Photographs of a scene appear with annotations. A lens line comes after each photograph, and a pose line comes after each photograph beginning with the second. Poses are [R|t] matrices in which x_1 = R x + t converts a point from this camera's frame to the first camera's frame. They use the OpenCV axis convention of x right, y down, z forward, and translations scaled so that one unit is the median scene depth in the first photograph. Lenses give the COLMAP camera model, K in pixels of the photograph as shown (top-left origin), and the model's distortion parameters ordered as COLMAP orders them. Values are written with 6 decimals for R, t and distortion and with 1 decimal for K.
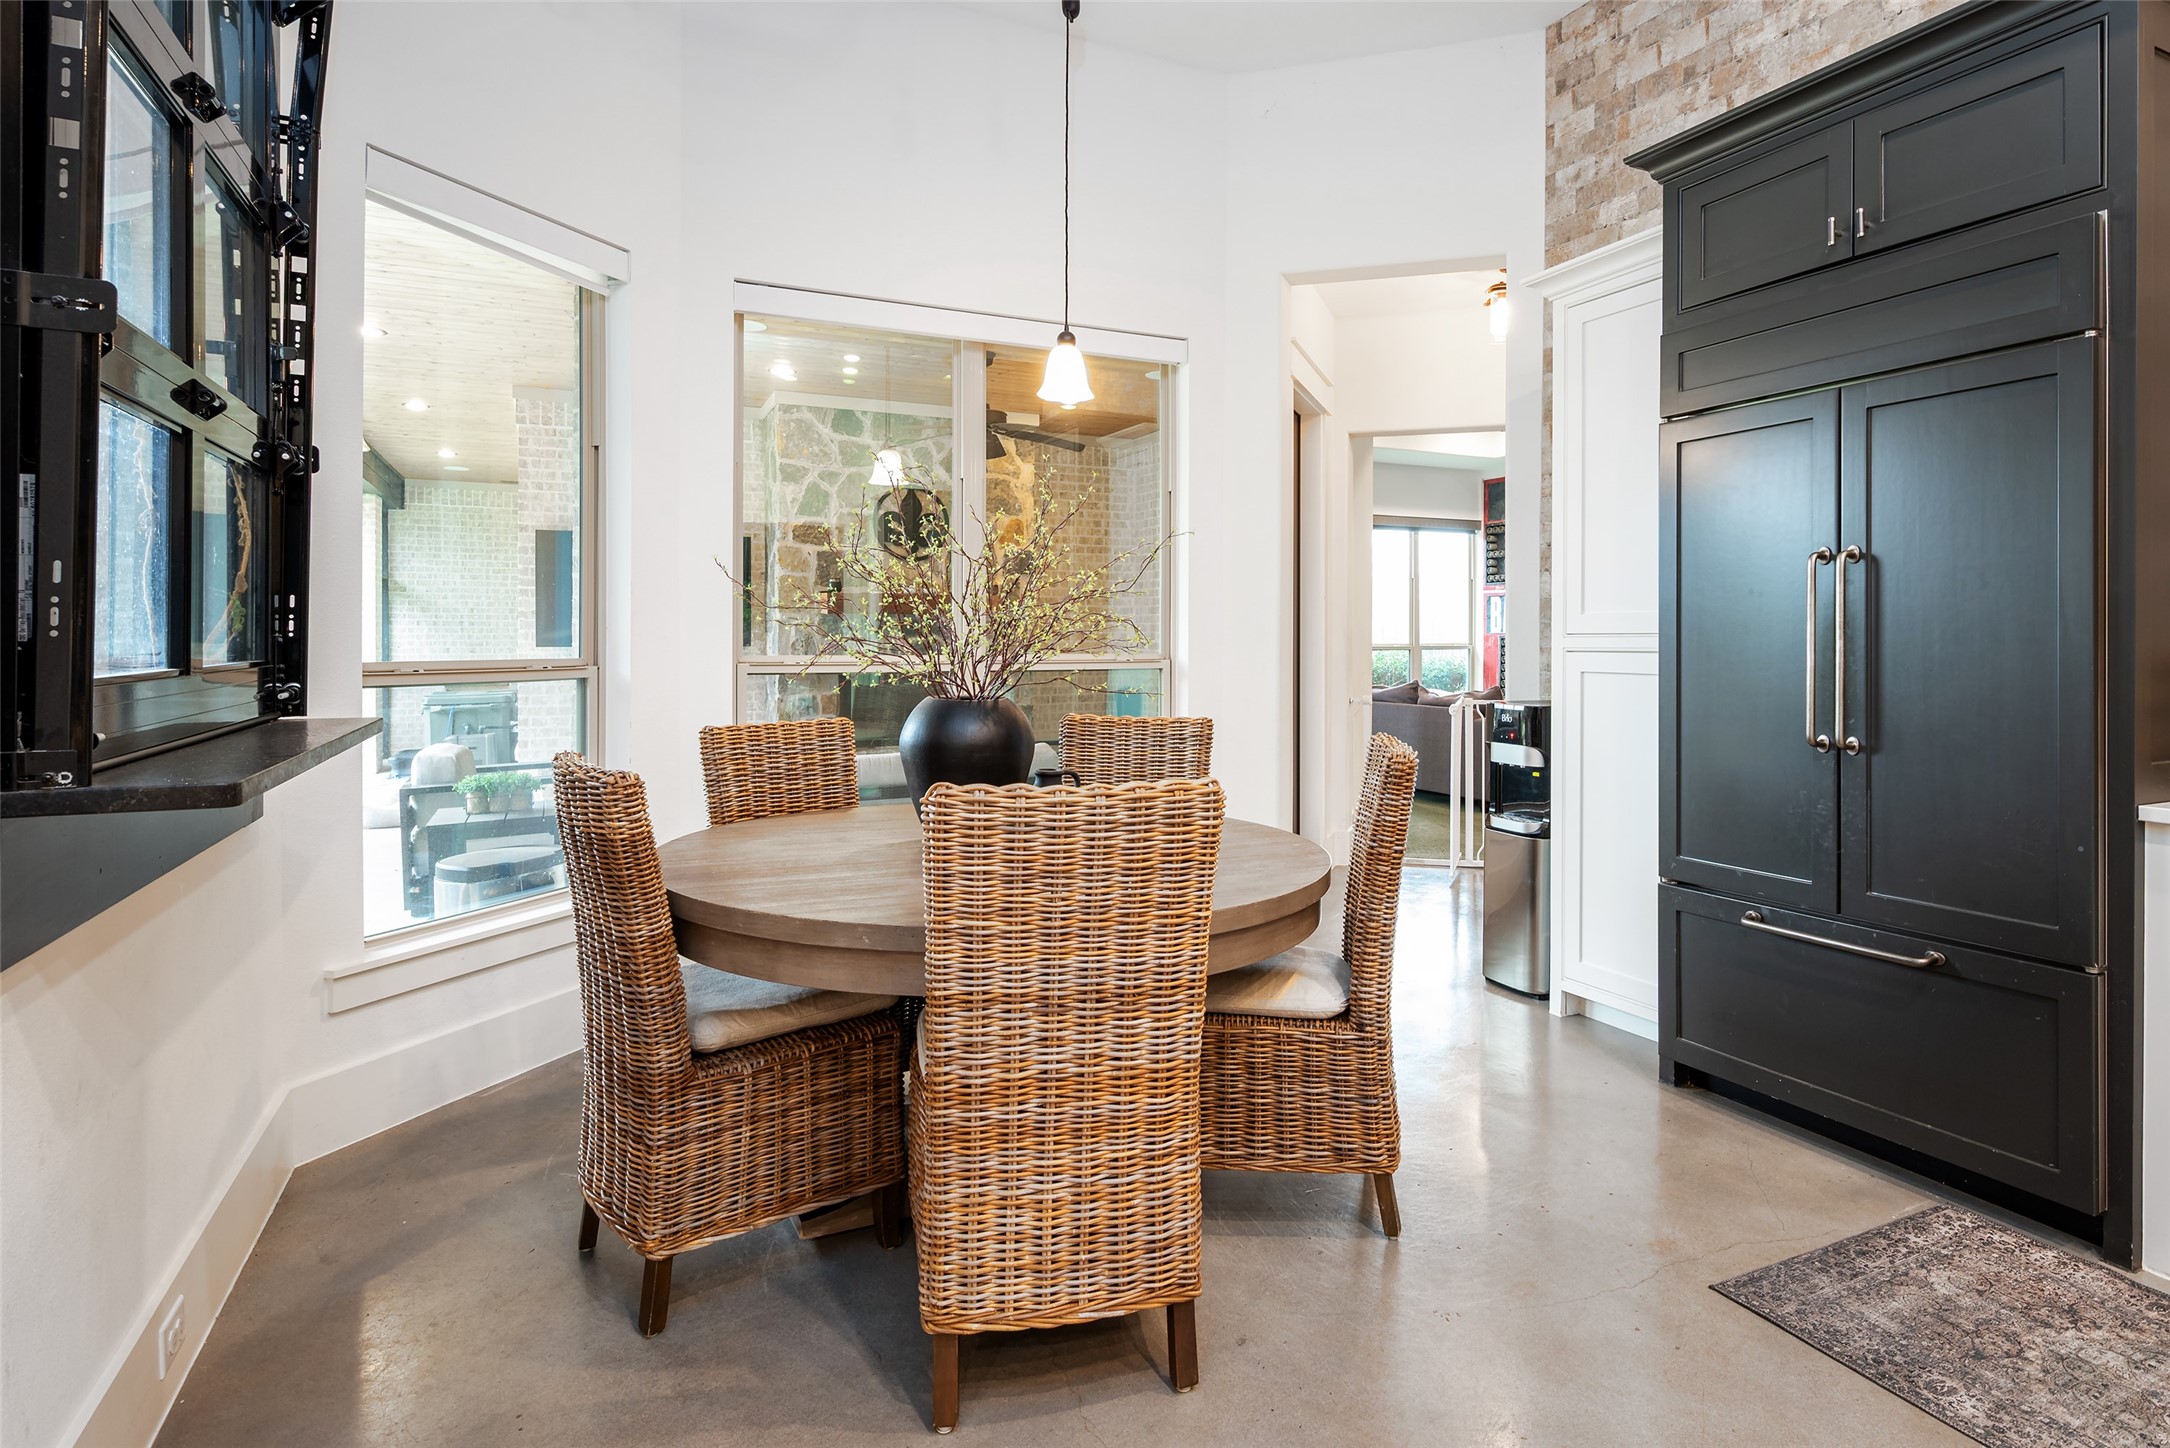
lens RADIAL K [[1164.6, 0, 1113.9], [0, 1164.6, 606.3], [0, 0, 1]] dist [0.001475, -0.006826]
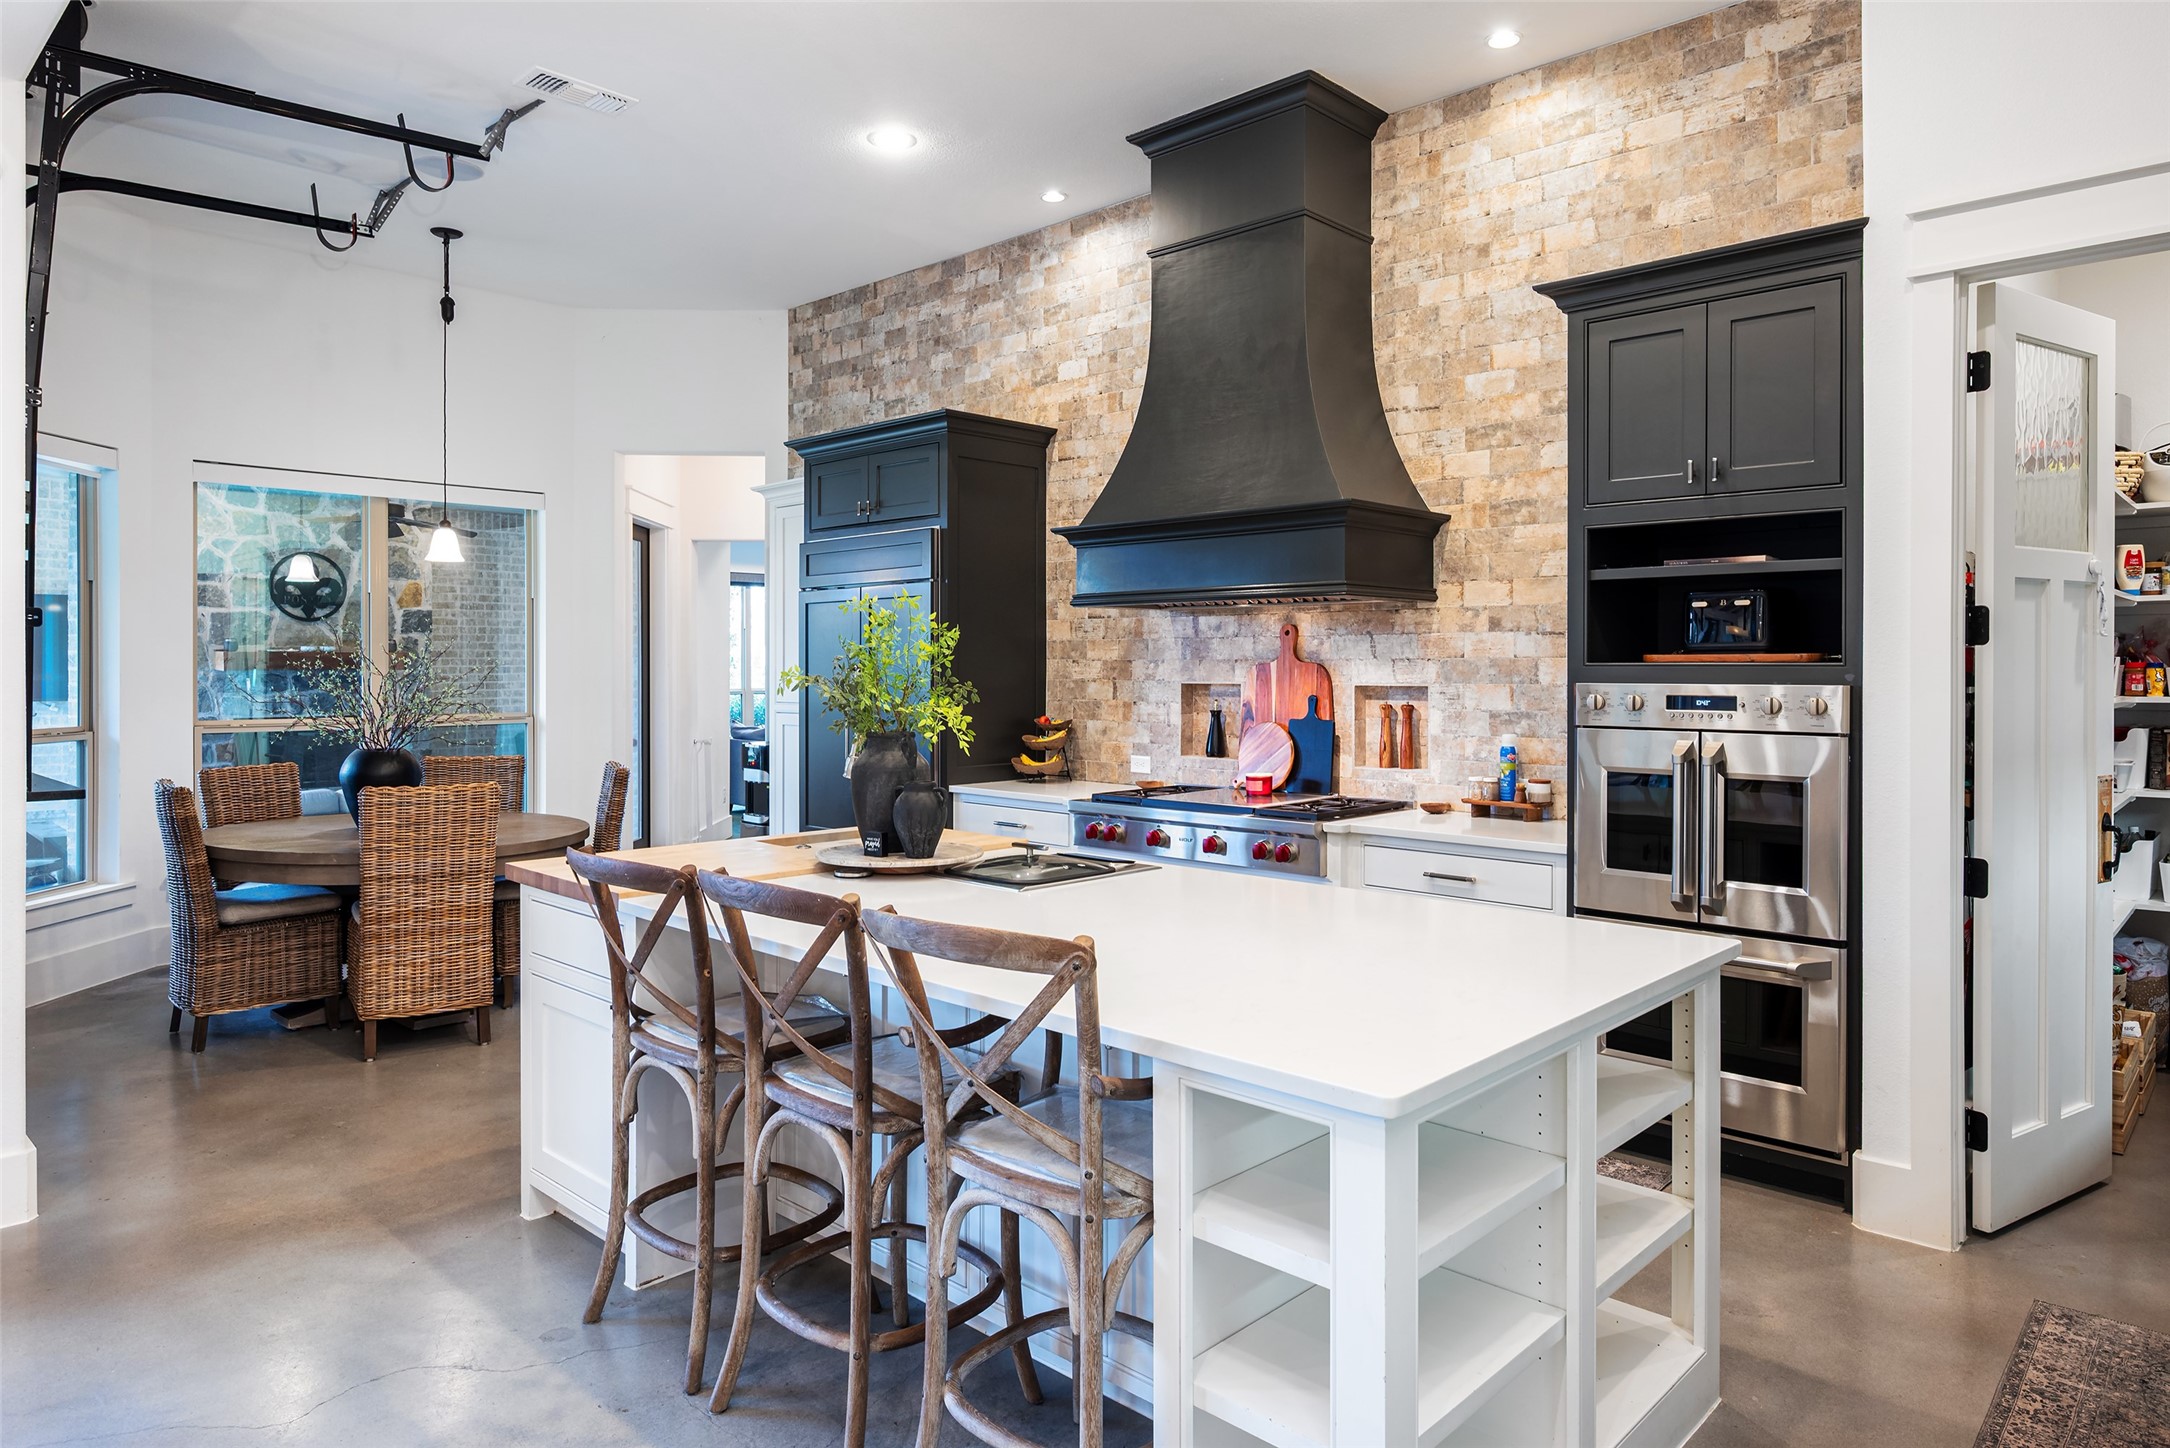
lens RADIAL K [[1305.9, 0, 1056.9], [0, 1305.9, 682.3], [0, 0, 1]] dist [0.015631, -0.001735]
pose [[0.934313, -0.001441, 0.356451, 0.128216], [-0.013272, 0.999158, 0.038825, -0.111827], [-0.356207, -0.041005, 0.933507, -1.198382]]
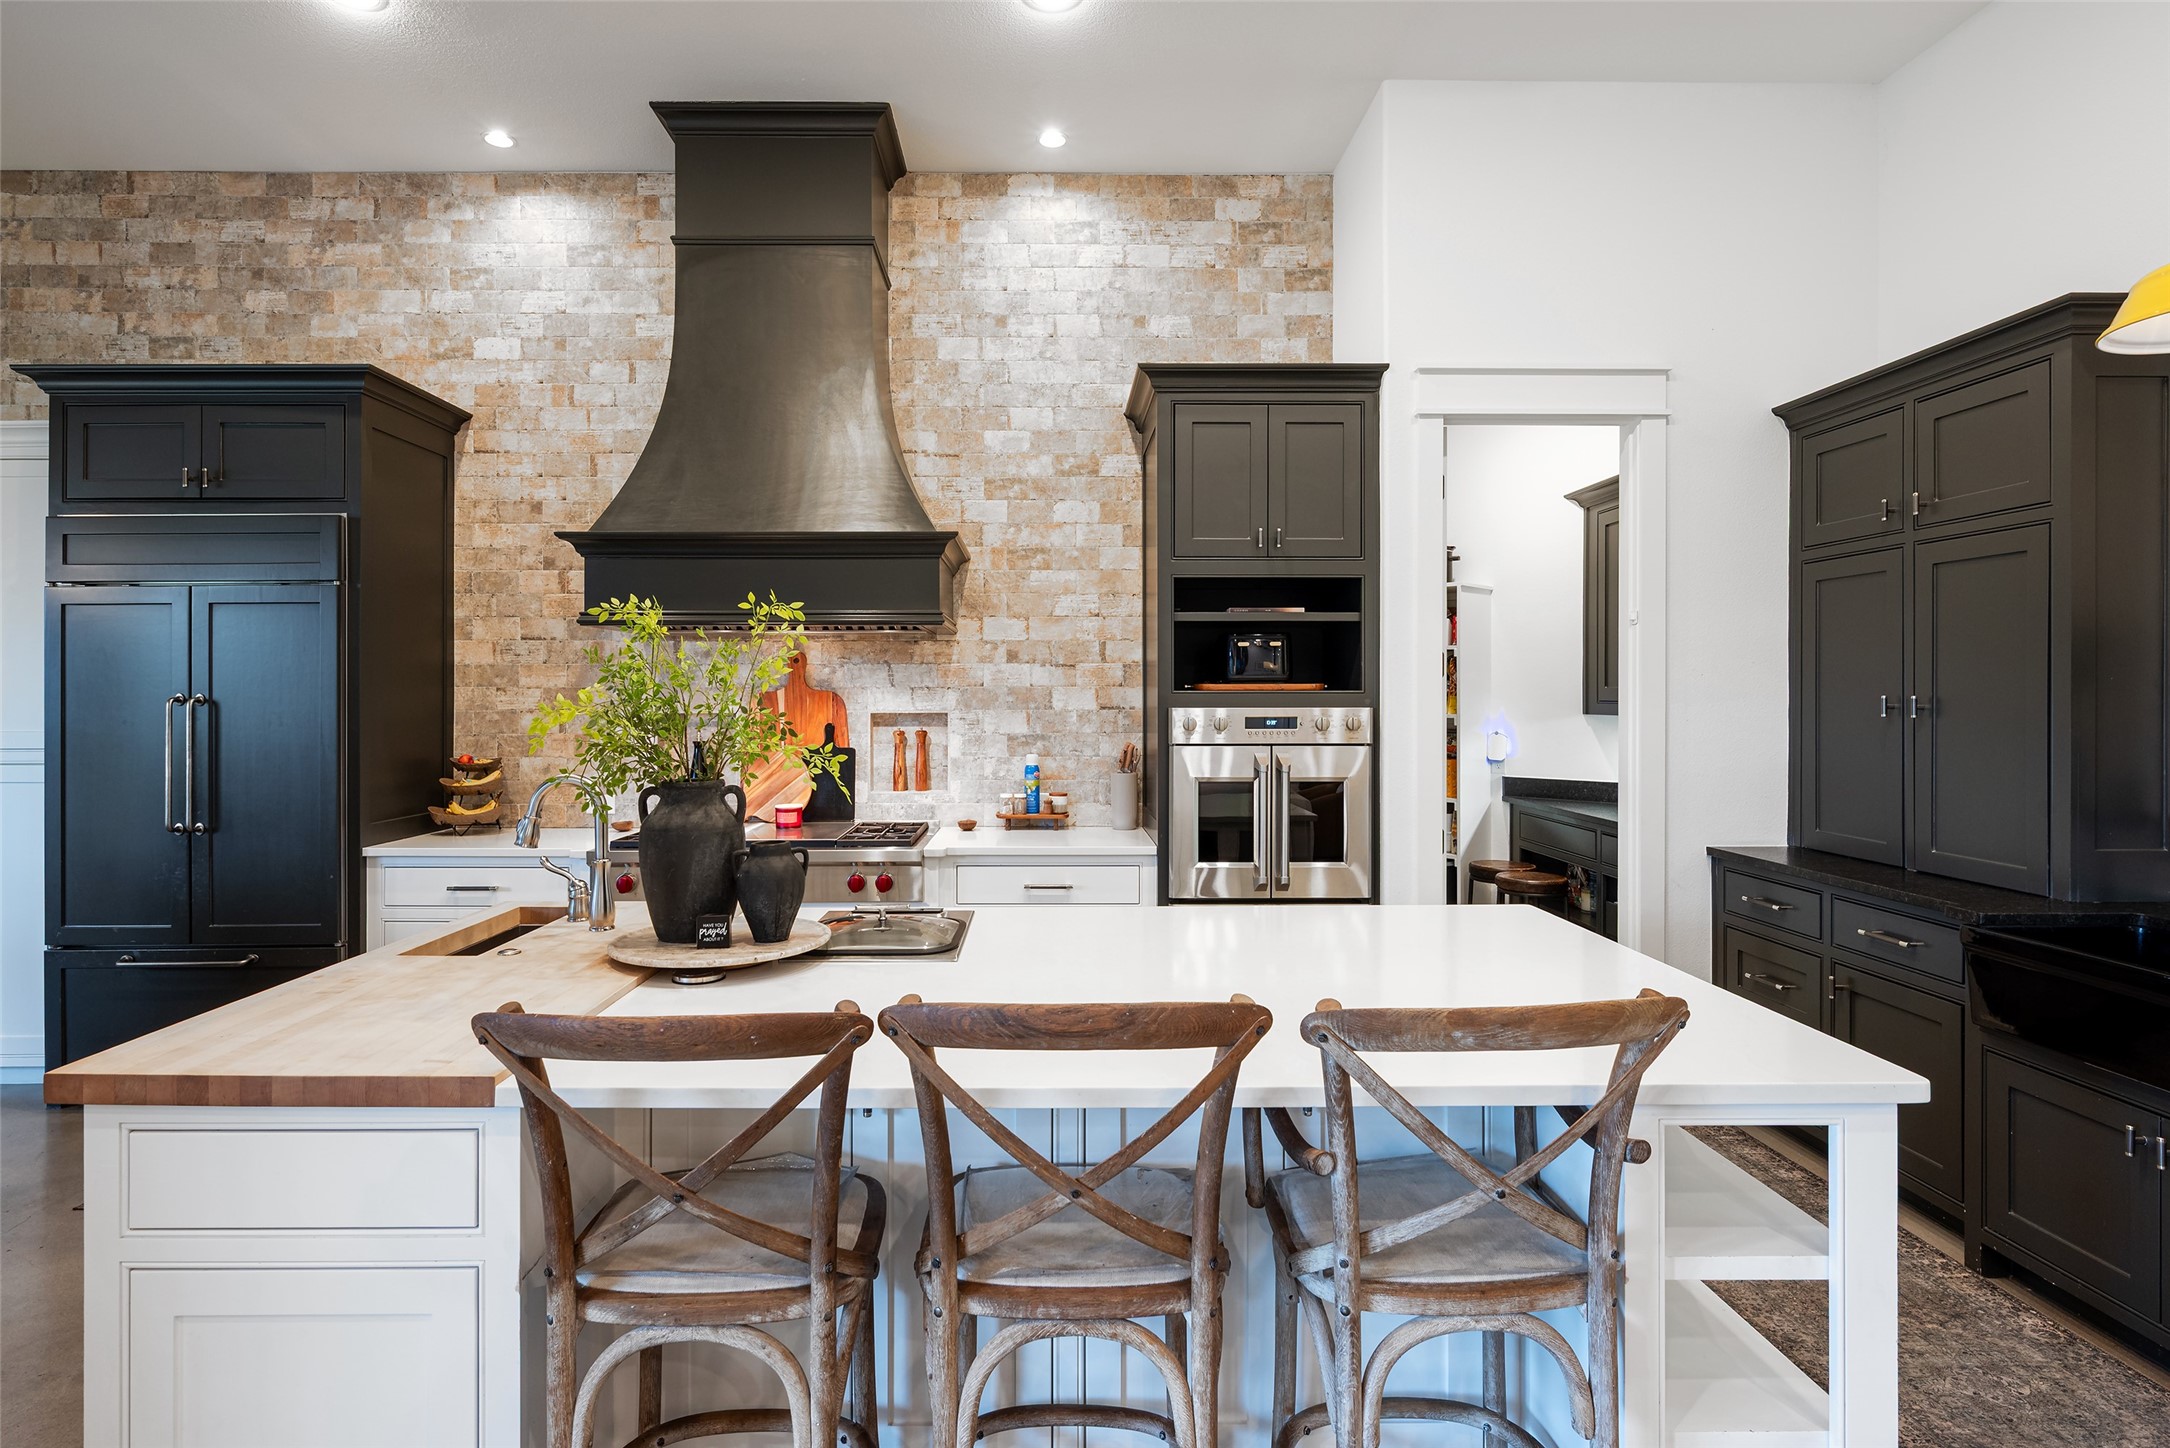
lens RADIAL K [[1126.7, 0, 1055.5], [0, 1126.7, 713.9], [0, 0, 1]] dist [-0.002389, 0.001837]
pose [[0.423973, -0.013894, 0.905568, -0.192890], [-0.026507, 0.999264, 0.027742, -0.093021], [-0.905287, -0.035766, 0.423292, -0.575128]]
